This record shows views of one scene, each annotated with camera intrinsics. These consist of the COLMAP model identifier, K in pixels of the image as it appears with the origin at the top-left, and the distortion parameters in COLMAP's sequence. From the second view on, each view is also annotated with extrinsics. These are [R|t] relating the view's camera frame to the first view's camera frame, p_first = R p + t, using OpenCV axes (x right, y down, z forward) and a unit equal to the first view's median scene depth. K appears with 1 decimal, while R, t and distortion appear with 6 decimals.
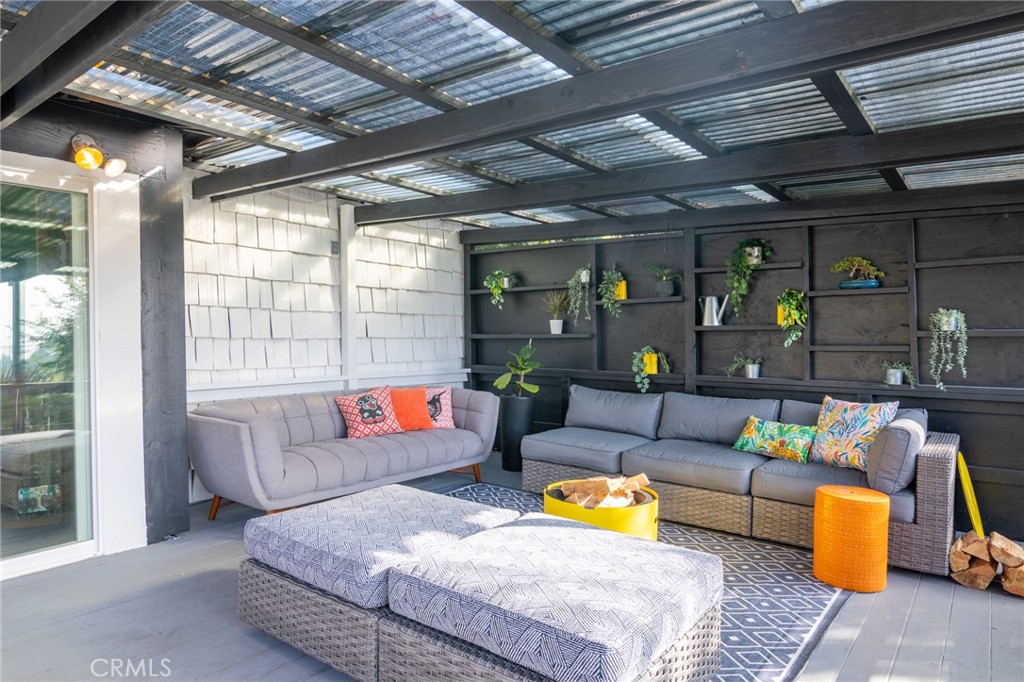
lens RADIAL K [[645.3, 0, 518.6], [0, 645.3, 346.3], [0, 0, 1]] dist [-0.003888, -0.000238]
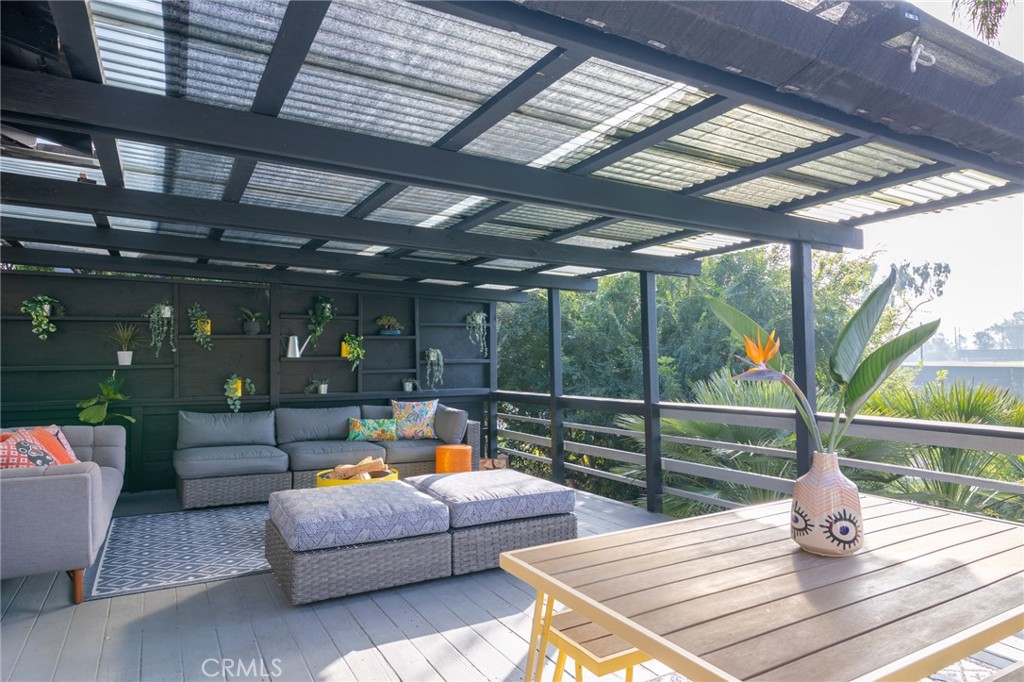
lens RADIAL K [[586.0, 0, 506.6], [0, 586.0, 345.5], [0, 0, 1]] dist [-0.006381, 0.002758]
pose [[0.423456, 0.011090, 0.905849, -0.674819], [0.021553, 0.999519, -0.022312, -0.021263], [-0.905660, 0.028972, 0.423013, 0.076323]]
